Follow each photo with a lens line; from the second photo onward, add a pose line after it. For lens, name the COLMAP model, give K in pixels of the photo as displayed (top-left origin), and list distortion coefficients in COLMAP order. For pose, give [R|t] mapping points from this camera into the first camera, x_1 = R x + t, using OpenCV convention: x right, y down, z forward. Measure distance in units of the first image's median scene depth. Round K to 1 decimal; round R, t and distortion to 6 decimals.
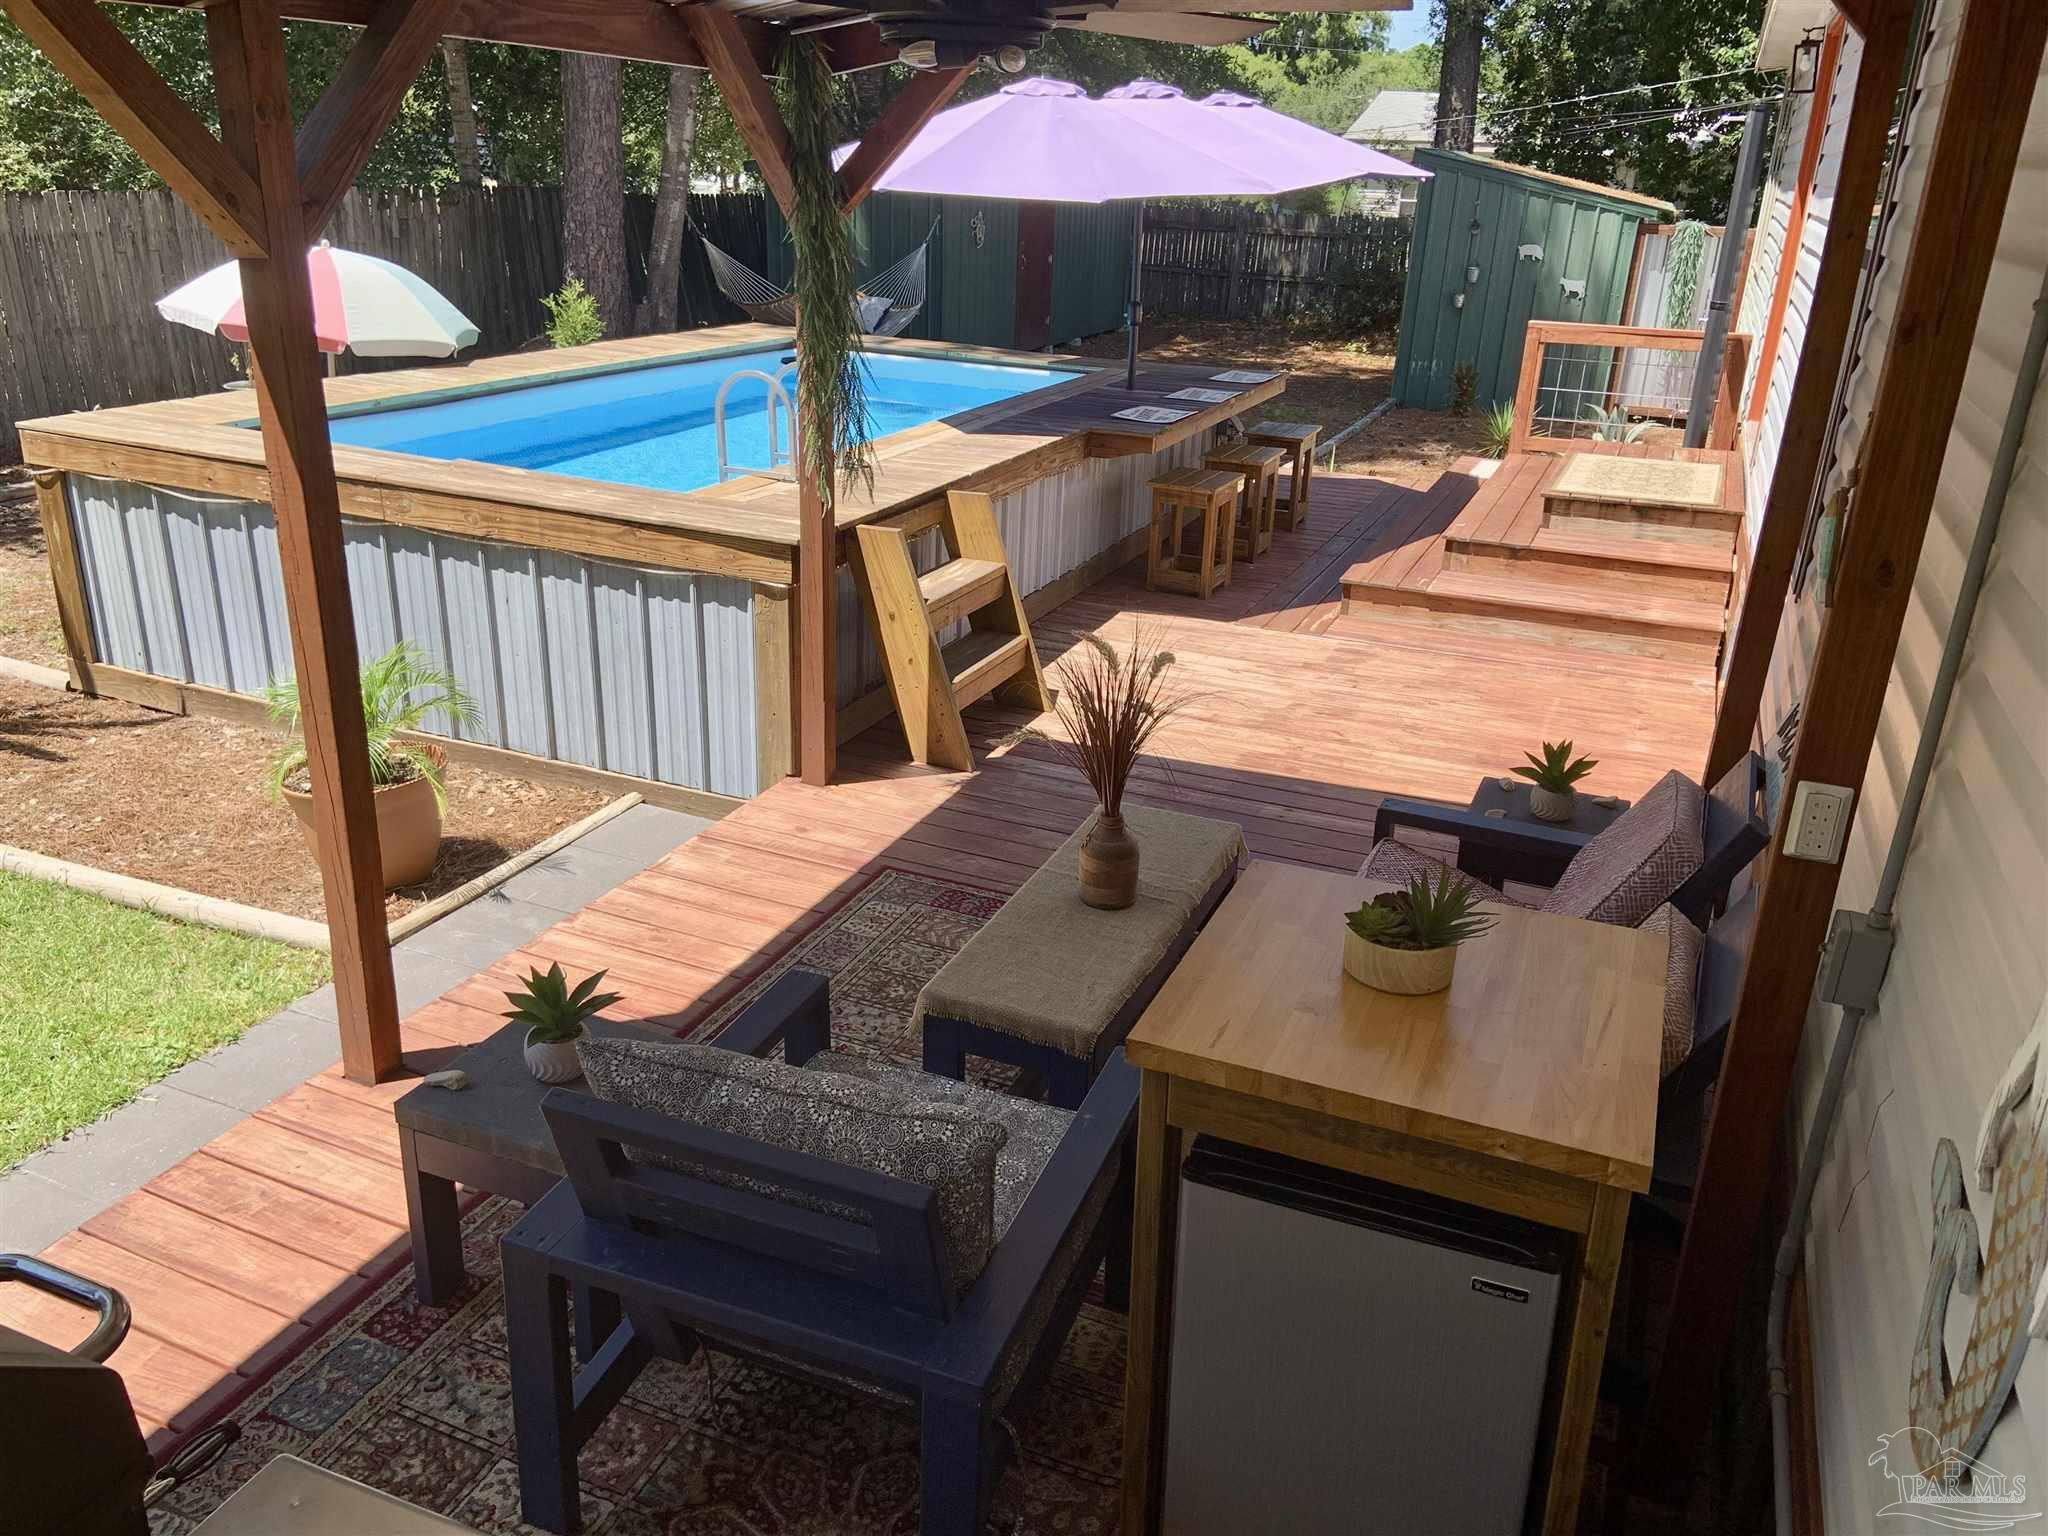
lens RADIAL K [[1575.5, 0, 1021.1], [0, 1575.5, 759.6], [0, 0, 1]] dist [0.112151, -0.139770]
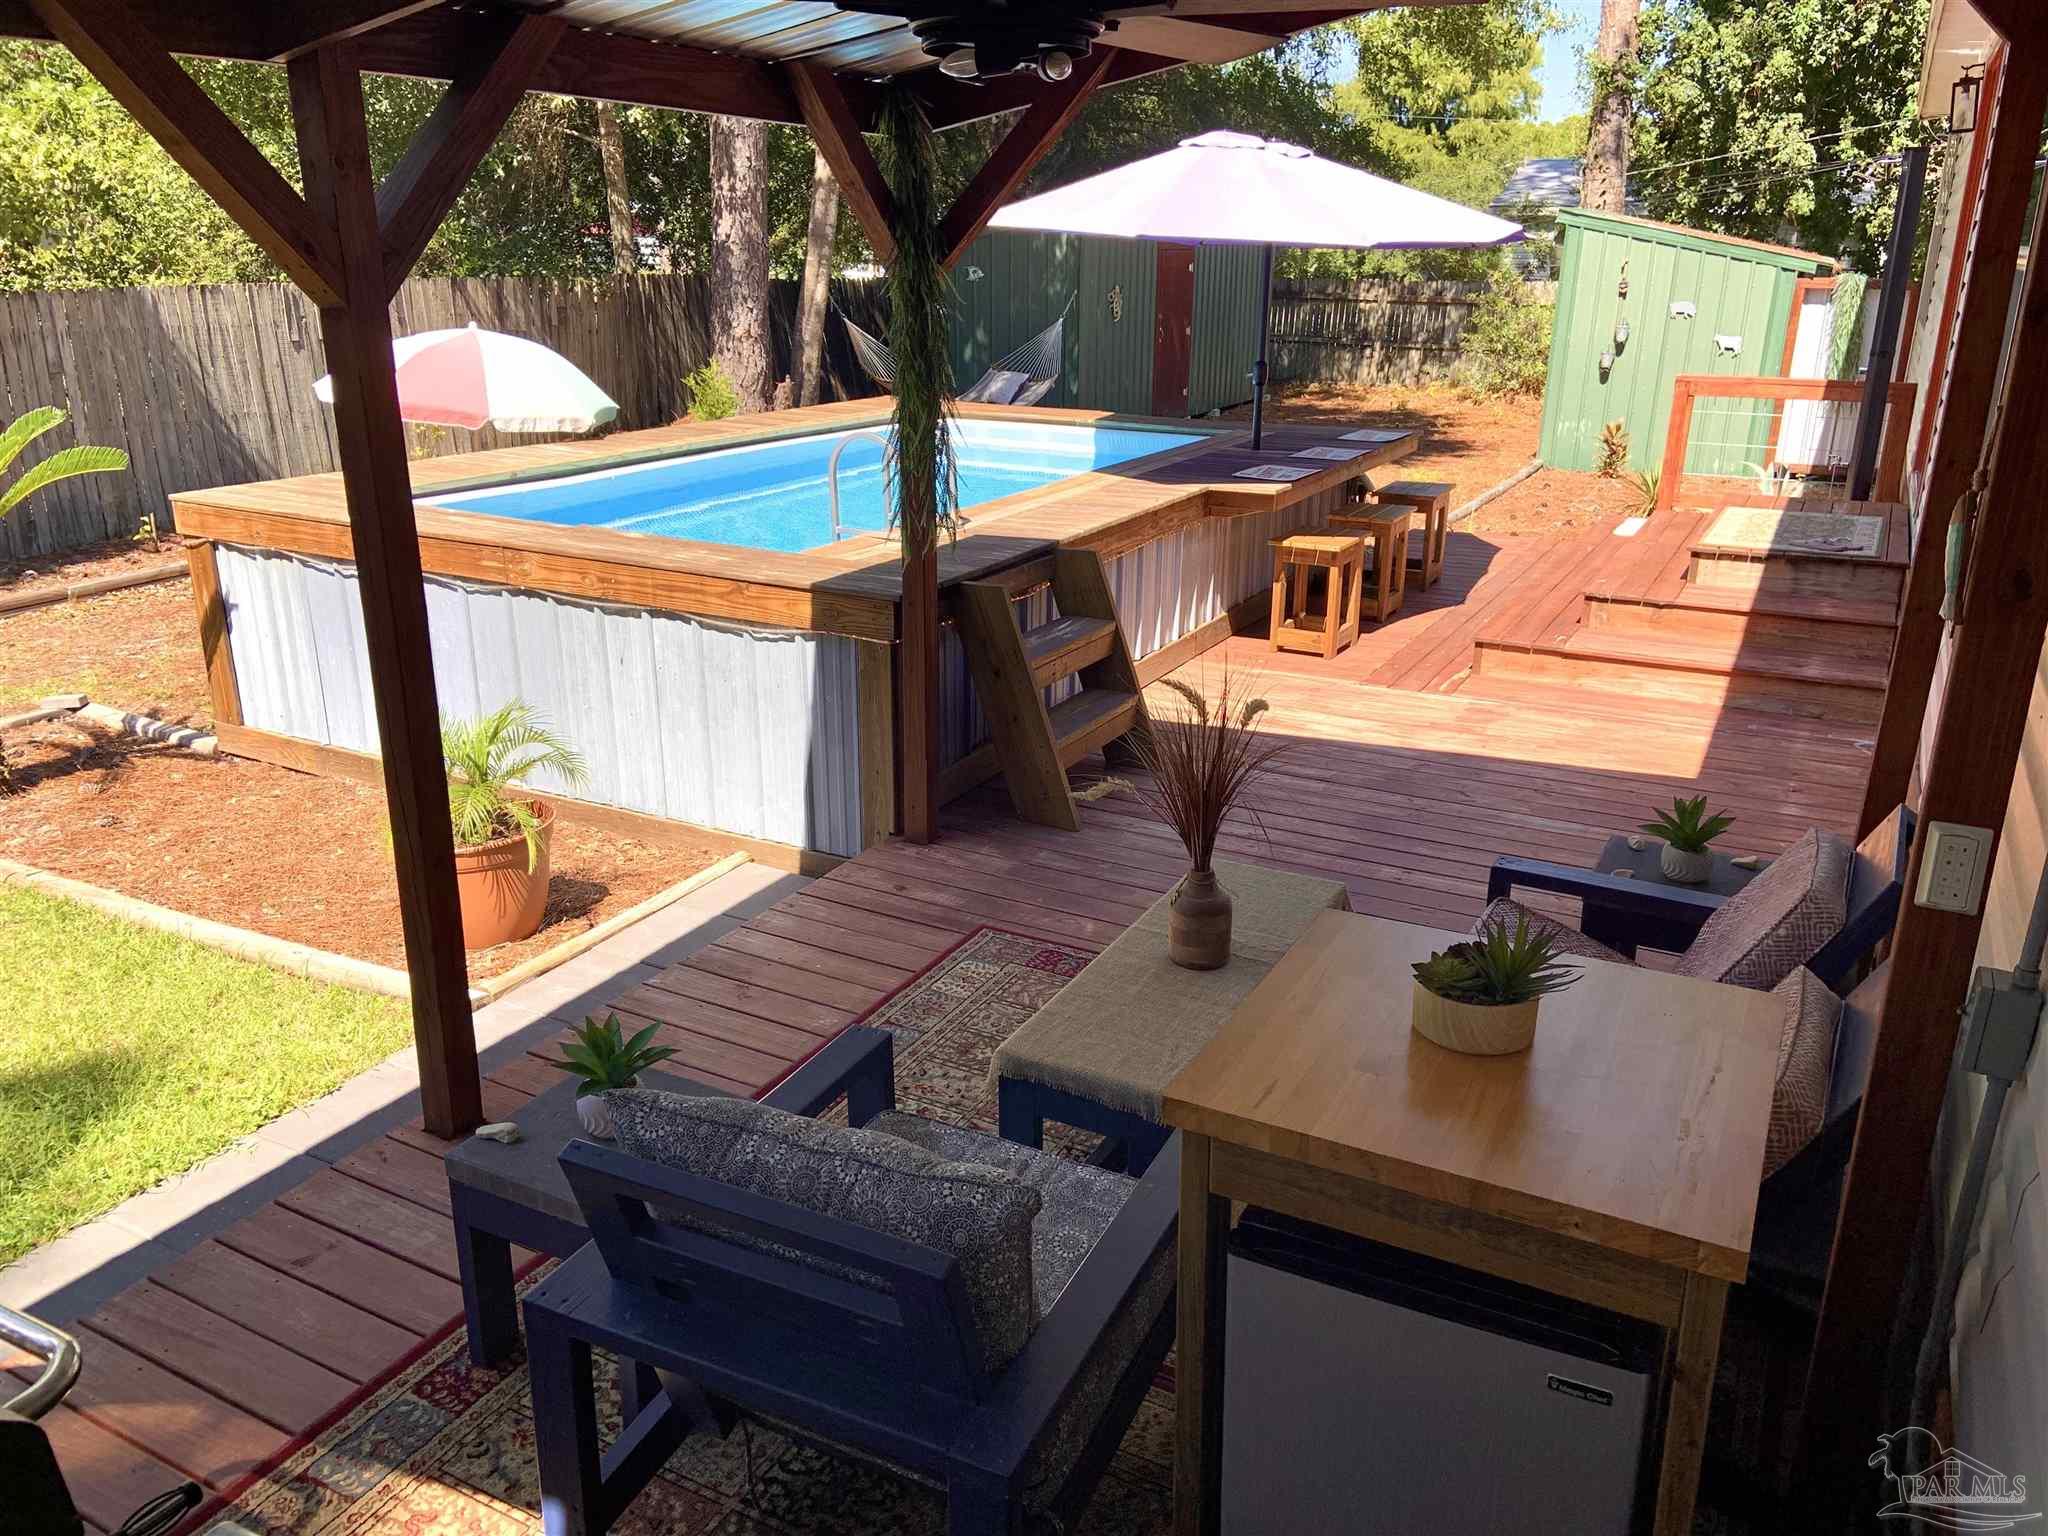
lens RADIAL K [[1575.5, 0, 1027.4], [0, 1575.5, 765.4], [0, 0, 1]] dist [0.112151, -0.139770]
pose [[0.996217, 0.000527, -0.086902, 0.031431], [-0.004159, 0.999125, -0.041614, 0.010707], [0.086804, 0.041818, 0.995347, 0.032700]]
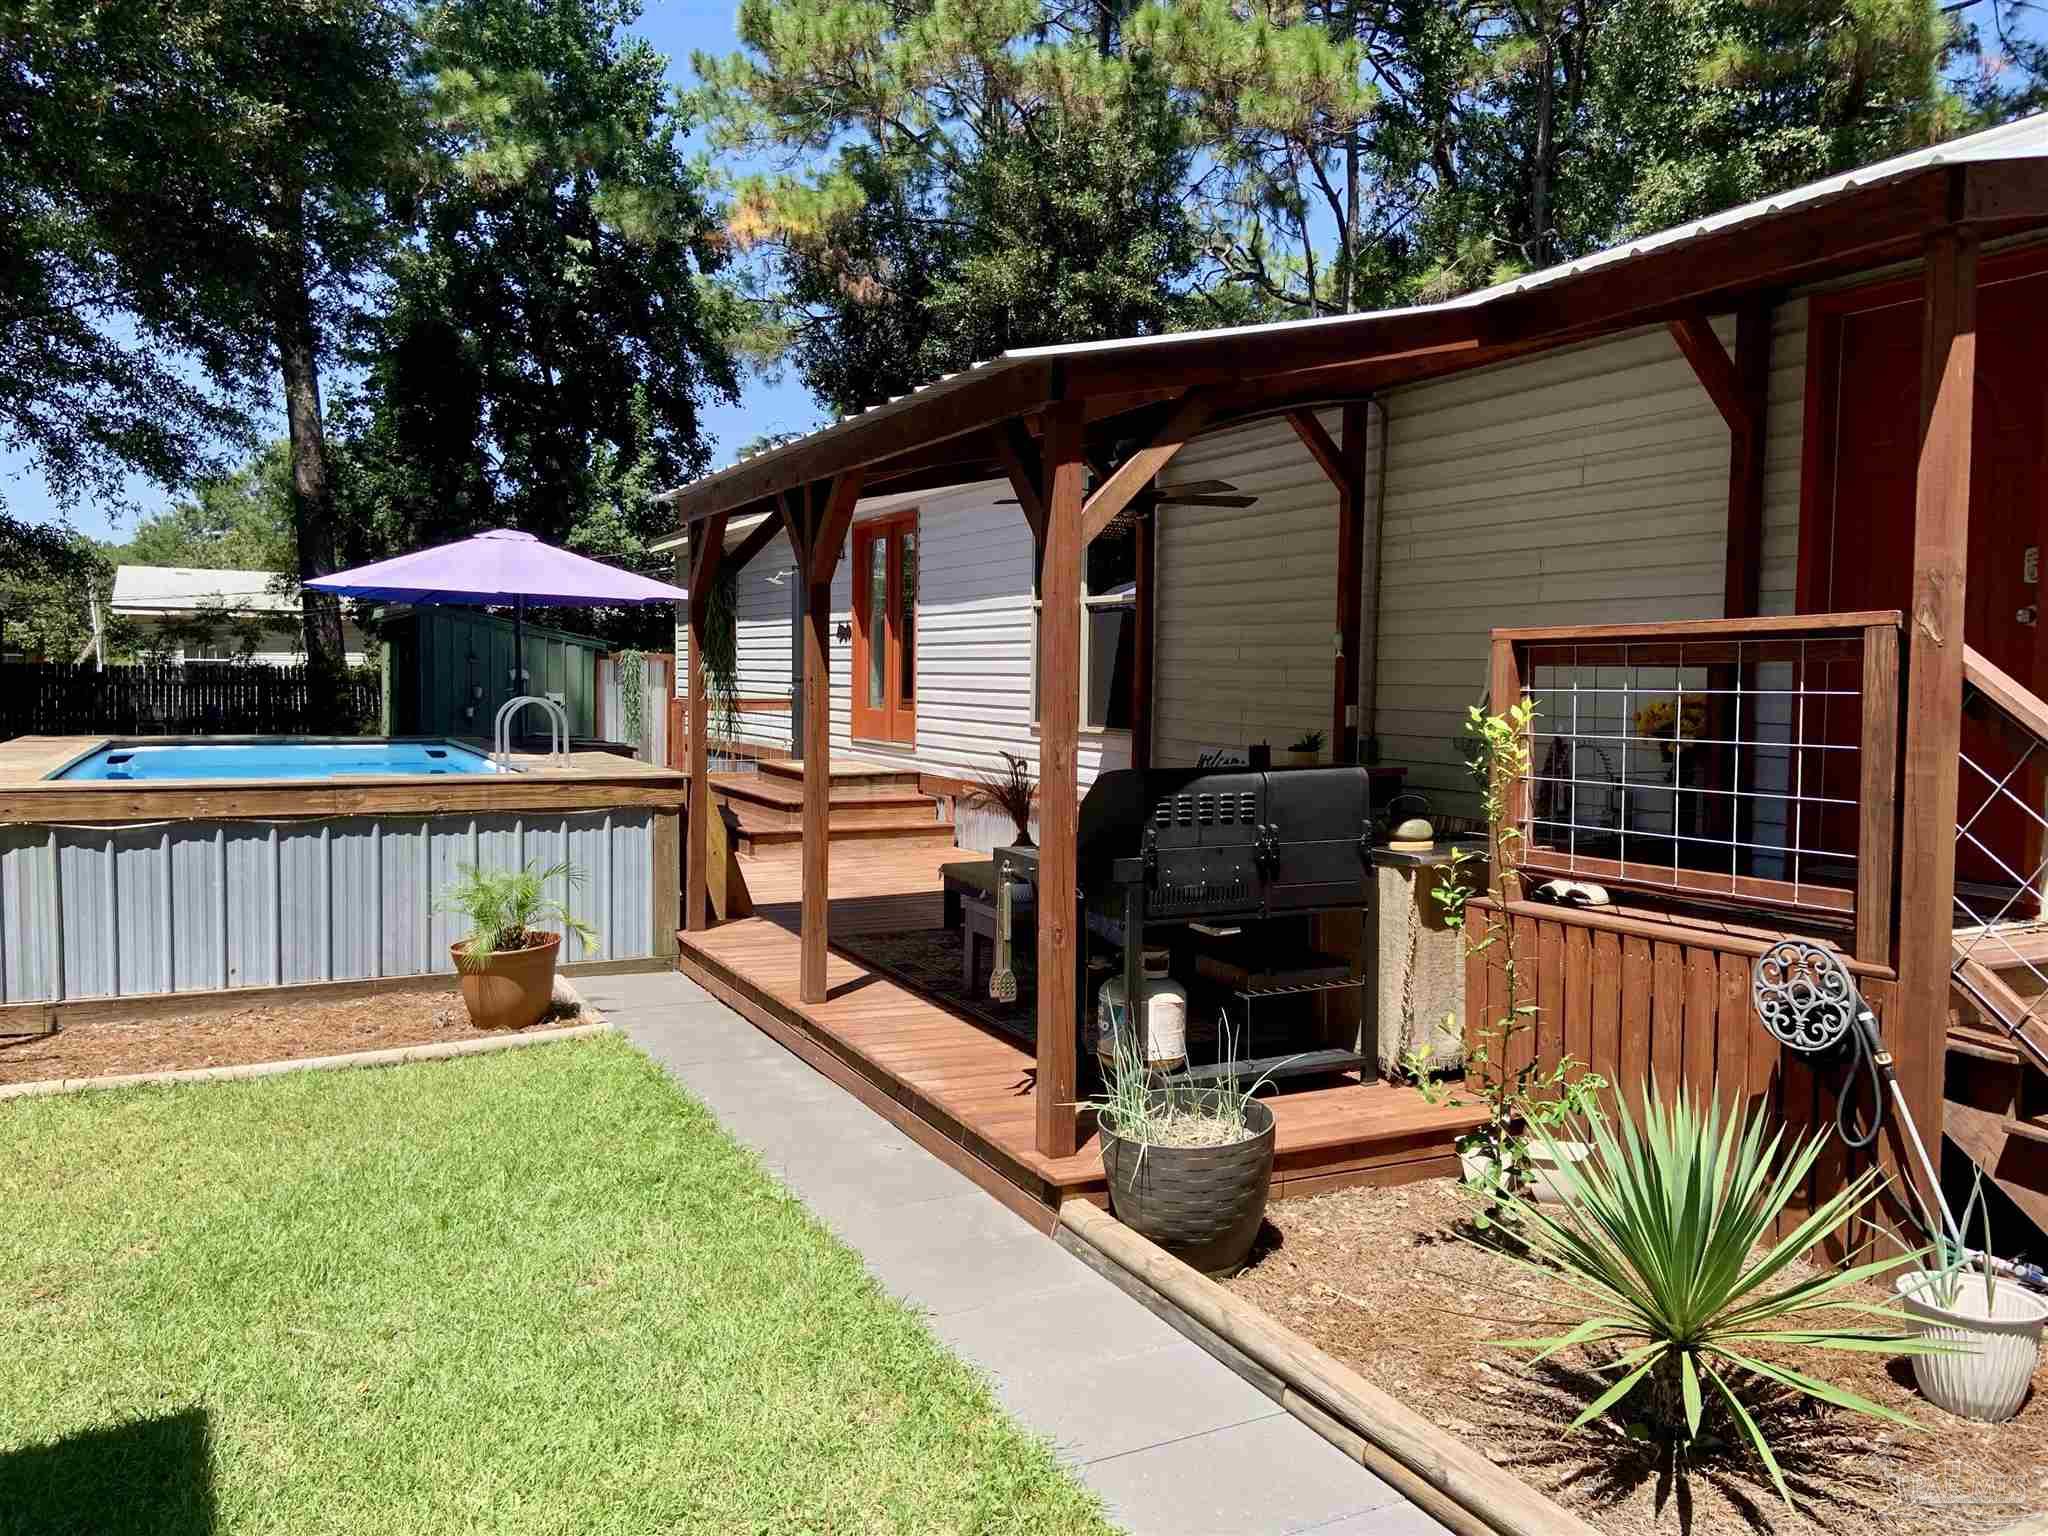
lens RADIAL K [[1575.5, 0, 1028.2], [0, 1575.5, 760.5], [0, 0, 1]] dist [0.112151, -0.139770]
pose [[0.656490, -0.075484, 0.750548, -1.502266], [0.284478, 0.946288, -0.153658, 0.264295], [-0.698637, 0.314389, 0.642702, -0.411870]]
